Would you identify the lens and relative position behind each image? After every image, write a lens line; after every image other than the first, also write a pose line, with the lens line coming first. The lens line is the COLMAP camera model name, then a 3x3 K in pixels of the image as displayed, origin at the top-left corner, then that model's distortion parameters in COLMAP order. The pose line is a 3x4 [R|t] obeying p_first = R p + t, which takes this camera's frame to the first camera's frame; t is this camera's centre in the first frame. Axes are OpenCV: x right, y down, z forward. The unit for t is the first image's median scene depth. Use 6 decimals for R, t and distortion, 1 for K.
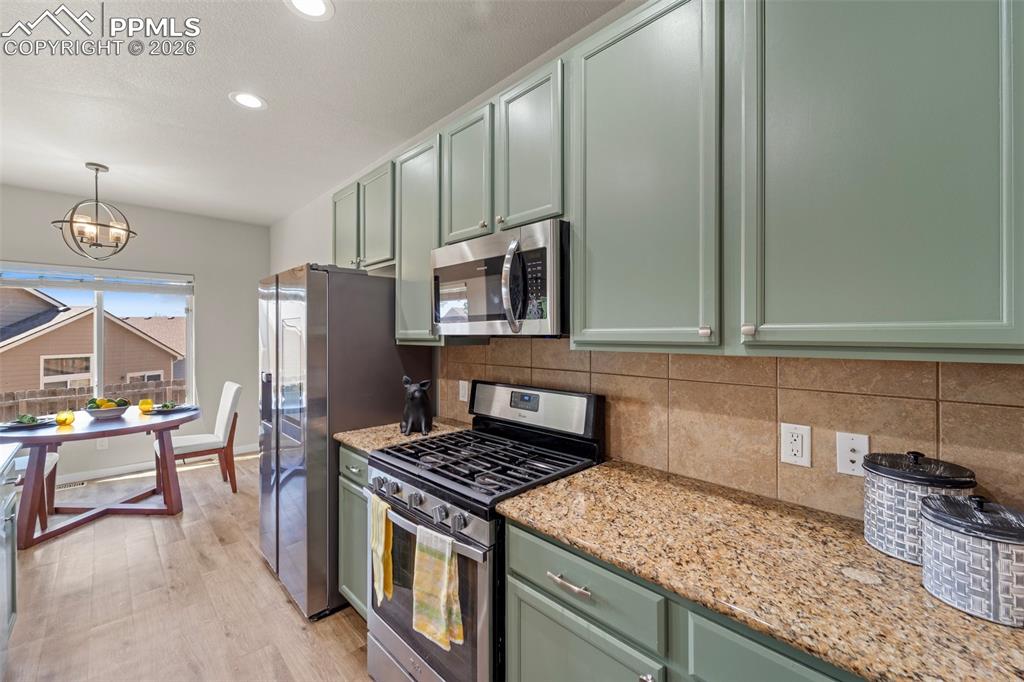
lens RADIAL K [[419.3, 0, 512.0], [0, 419.3, 333.8], [0, 0, 1]] dist [0.007829, -0.001589]
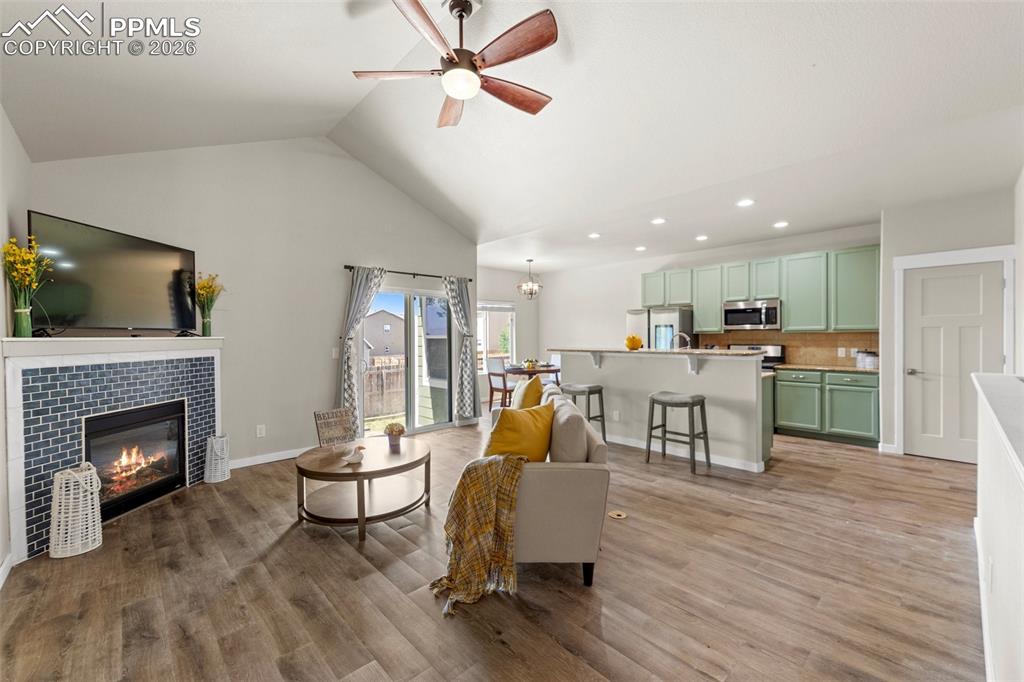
lens RADIAL K [[419.3, 0, 510.6], [0, 419.3, 339.7], [0, 0, 1]] dist [0.007829, -0.001589]
pose [[0.999873, -0.006719, -0.014453, -1.930900], [0.006878, 0.999916, 0.011014, 0.037074], [0.014378, -0.011112, 0.999835, -2.449429]]
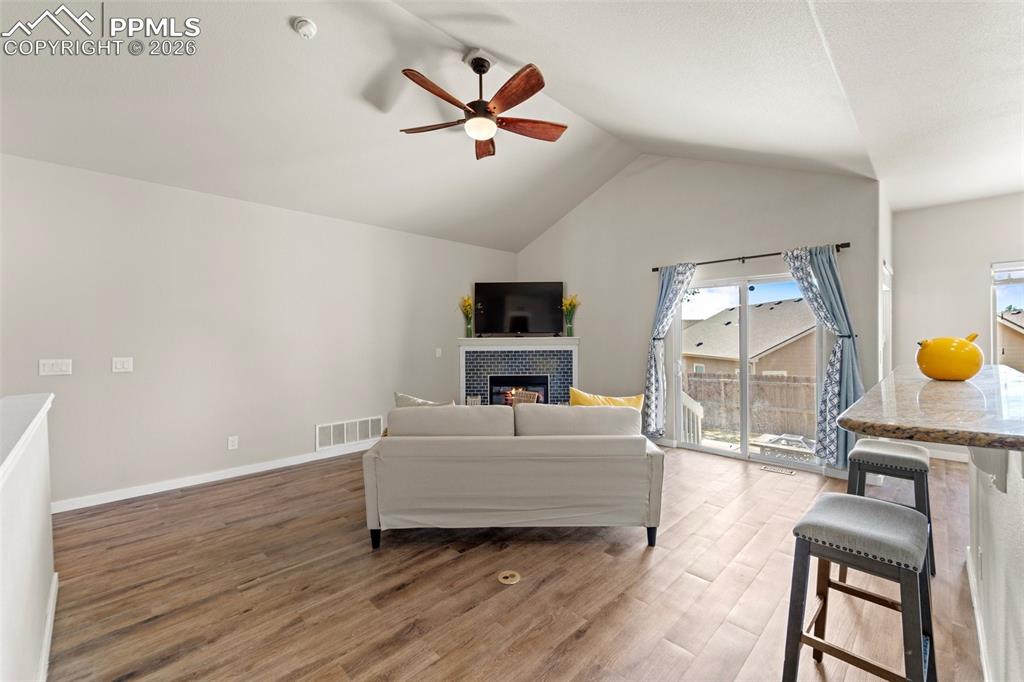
lens RADIAL K [[419.3, 0, 511.4], [0, 419.3, 338.5], [0, 0, 1]] dist [0.007829, -0.001589]
pose [[0.006647, 0.004865, -0.999966, -0.194388], [0.009423, 0.999943, 0.004927, 0.026497], [0.999934, -0.009455, 0.006601, -0.700975]]
